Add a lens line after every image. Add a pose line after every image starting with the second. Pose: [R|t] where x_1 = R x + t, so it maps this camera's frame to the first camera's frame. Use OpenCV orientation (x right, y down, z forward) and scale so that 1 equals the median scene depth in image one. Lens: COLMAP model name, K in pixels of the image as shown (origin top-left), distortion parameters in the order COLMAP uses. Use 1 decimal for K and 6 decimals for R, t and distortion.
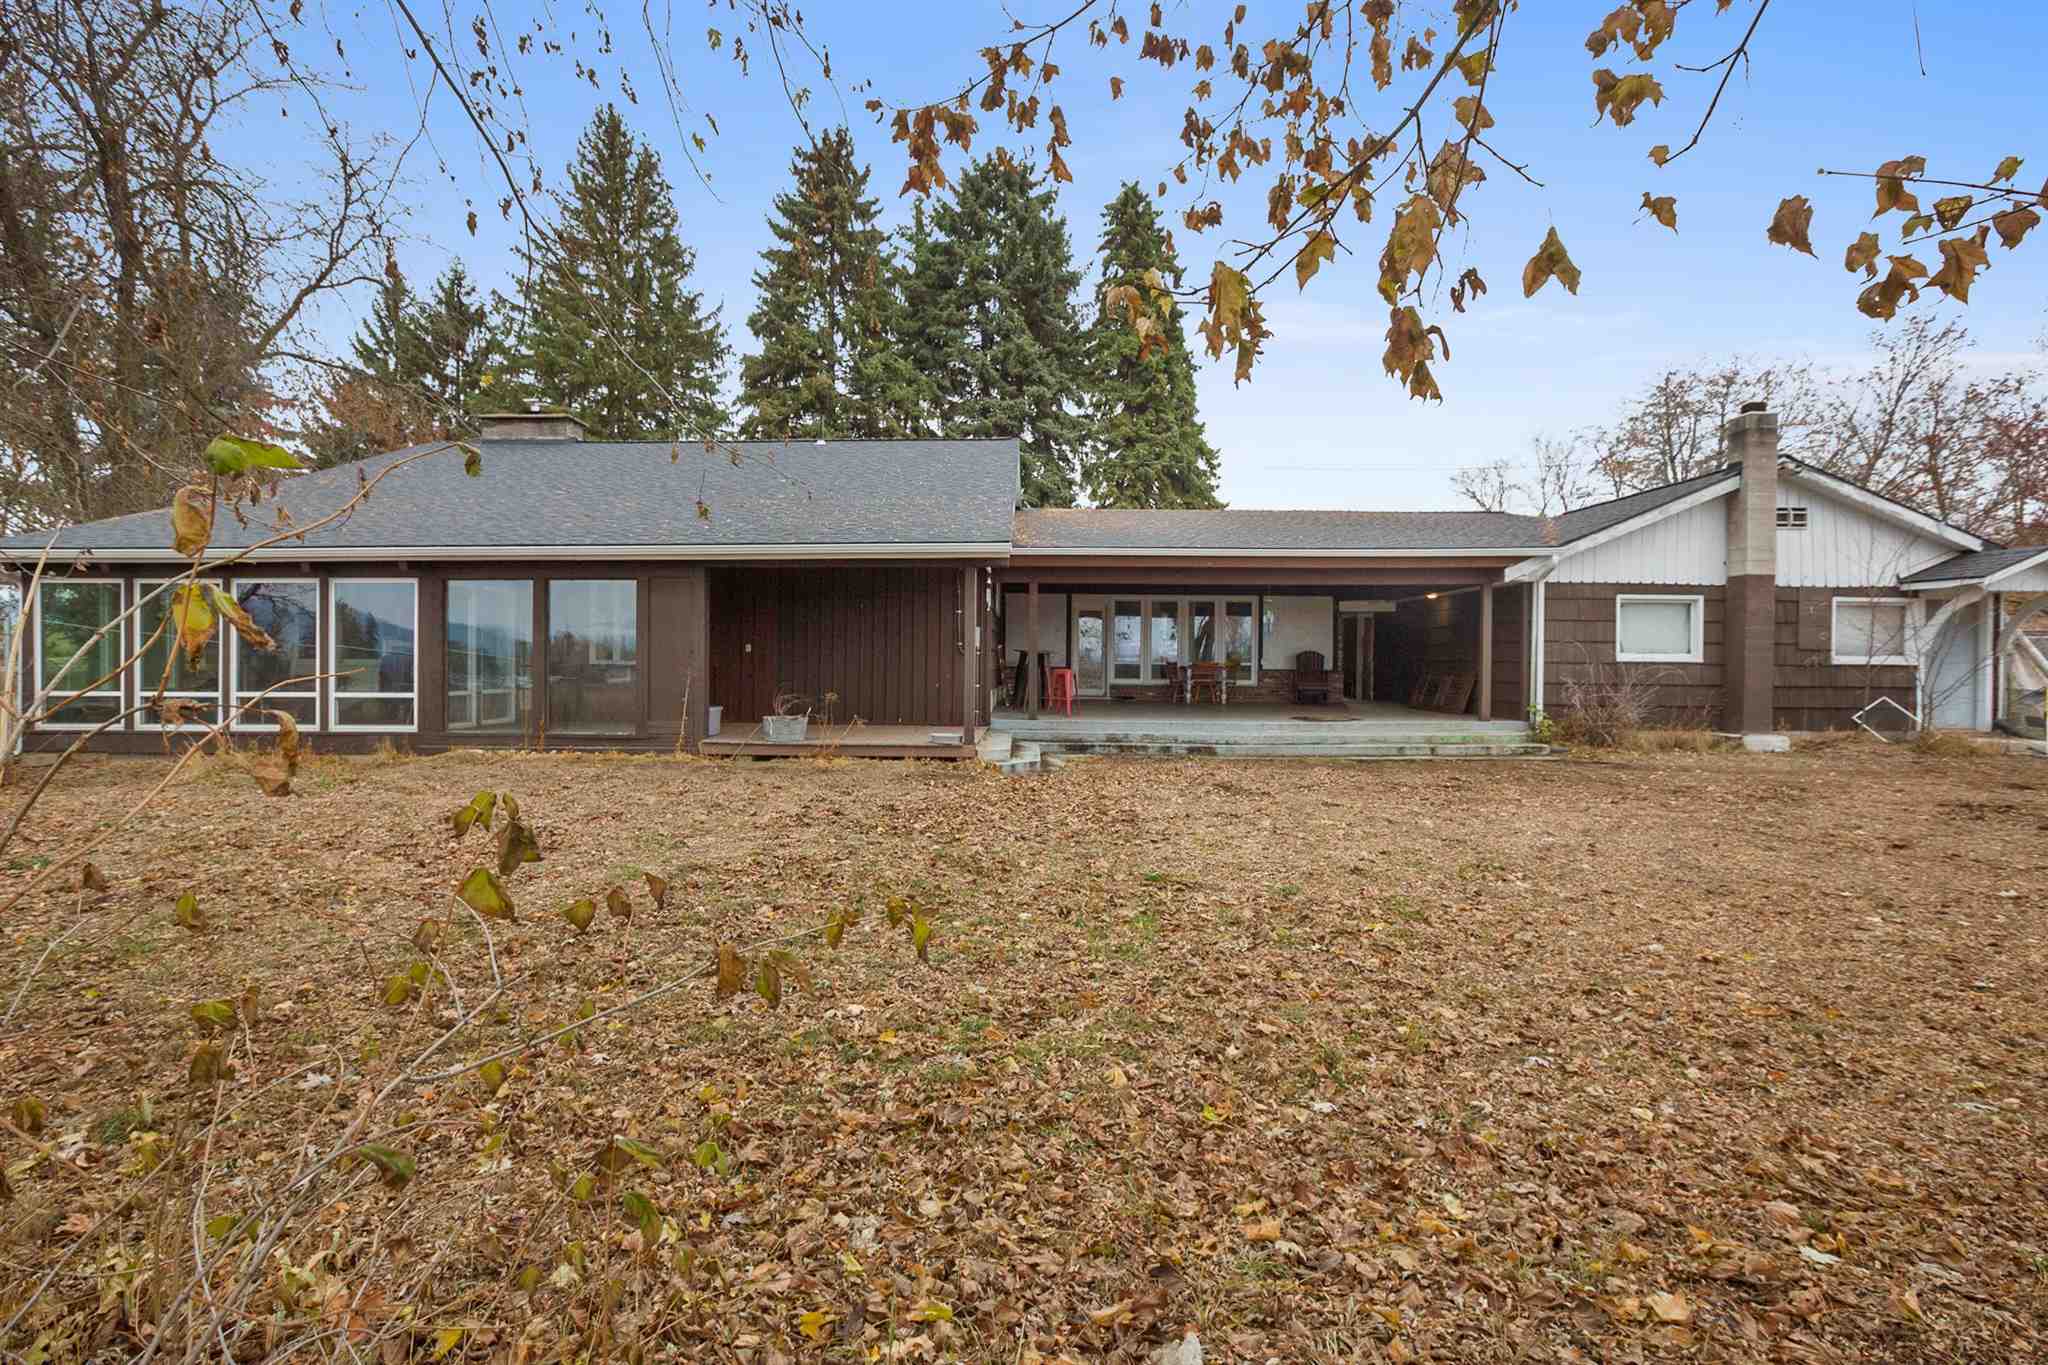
lens RADIAL K [[921.7, 0, 1016.4], [0, 921.7, 672.0], [0, 0, 1]] dist [-0.021954, 0.012719]
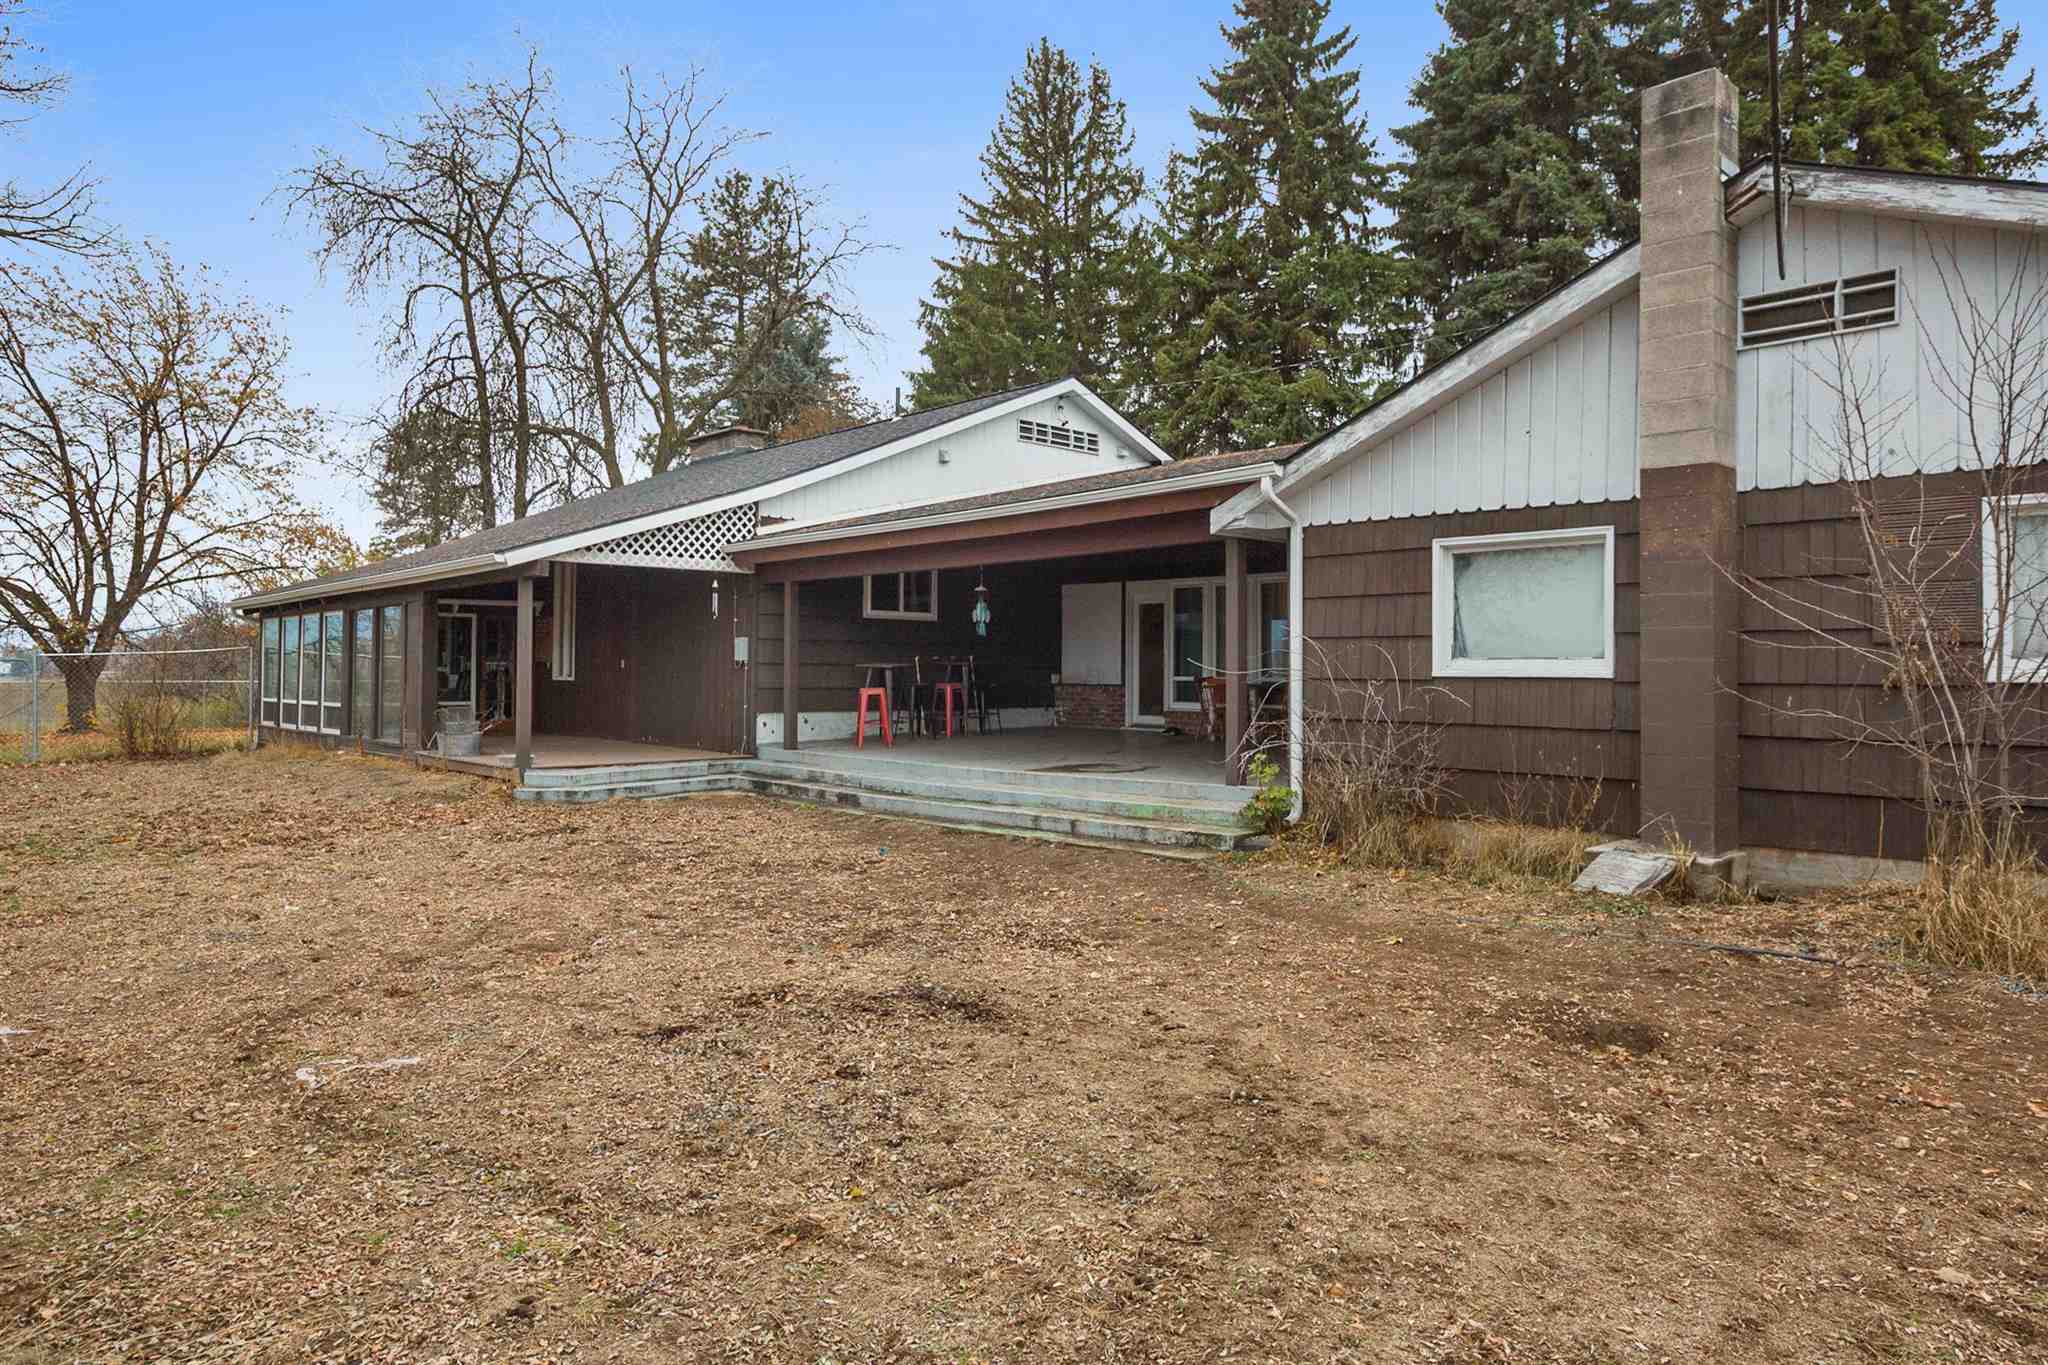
lens RADIAL K [[1319.5, 0, 1024.0], [0, 1319.5, 682.5], [0, 0, 1]] dist [0.001690, 0.000605]
pose [[0.673638, 0.003997, -0.739051, 1.041638], [-0.020429, 0.999704, -0.013215, 0.005766], [0.738779, 0.024000, 0.673520, 0.370864]]
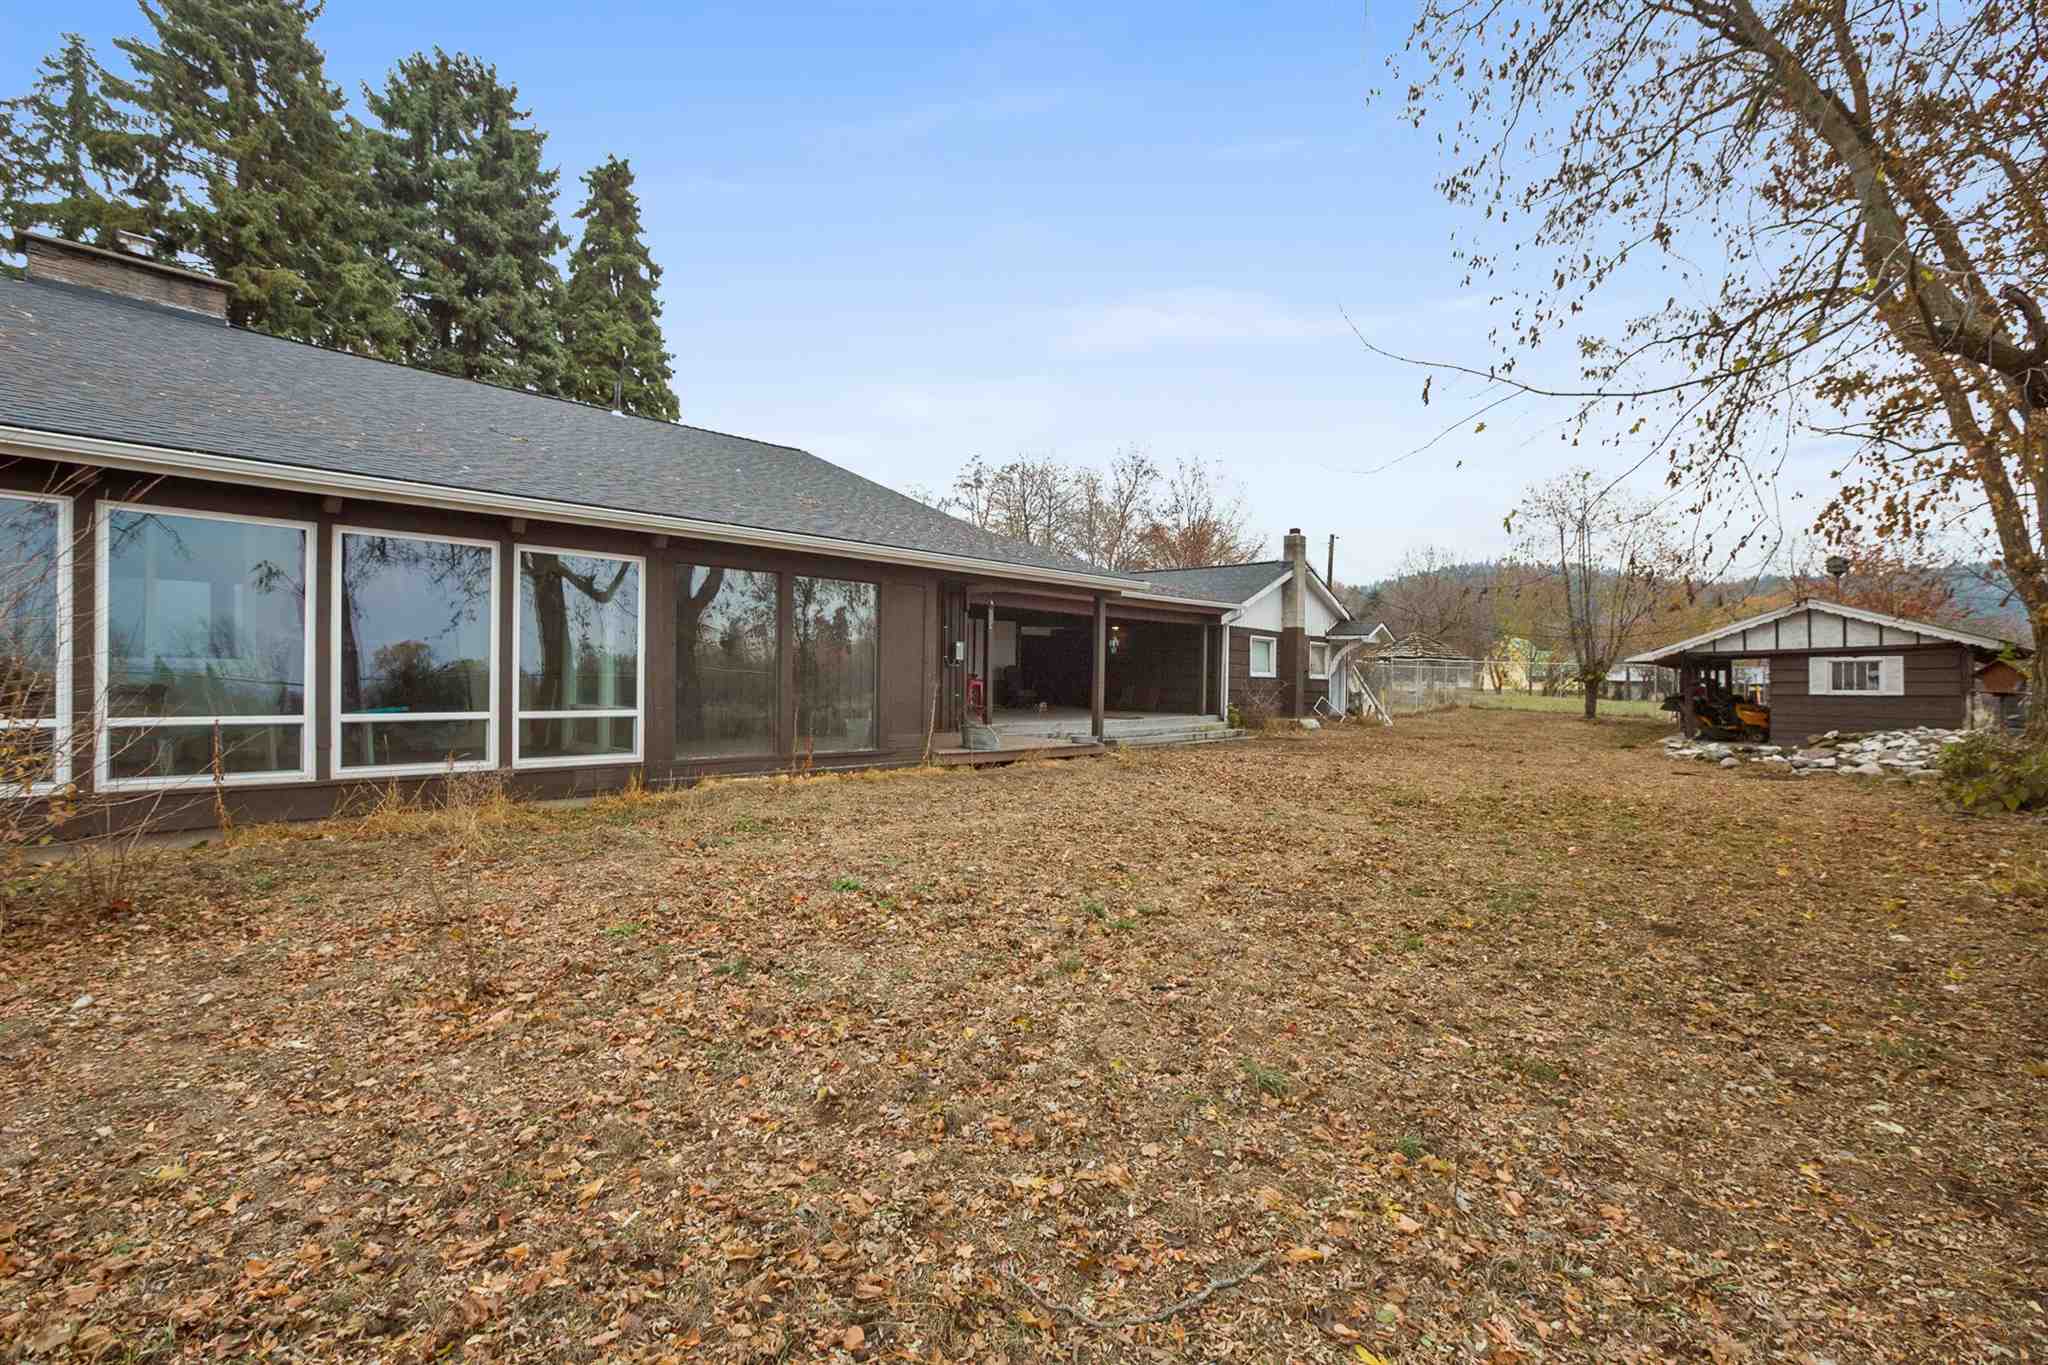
lens RADIAL K [[921.7, 0, 1016.4], [0, 921.7, 672.0], [0, 0, 1]] dist [-0.021954, 0.012719]
pose [[0.673302, 0.009801, 0.739303, -0.839054], [-0.004205, 0.999947, -0.009427, -0.002362], [-0.739356, 0.003238, 0.673307, 0.211489]]
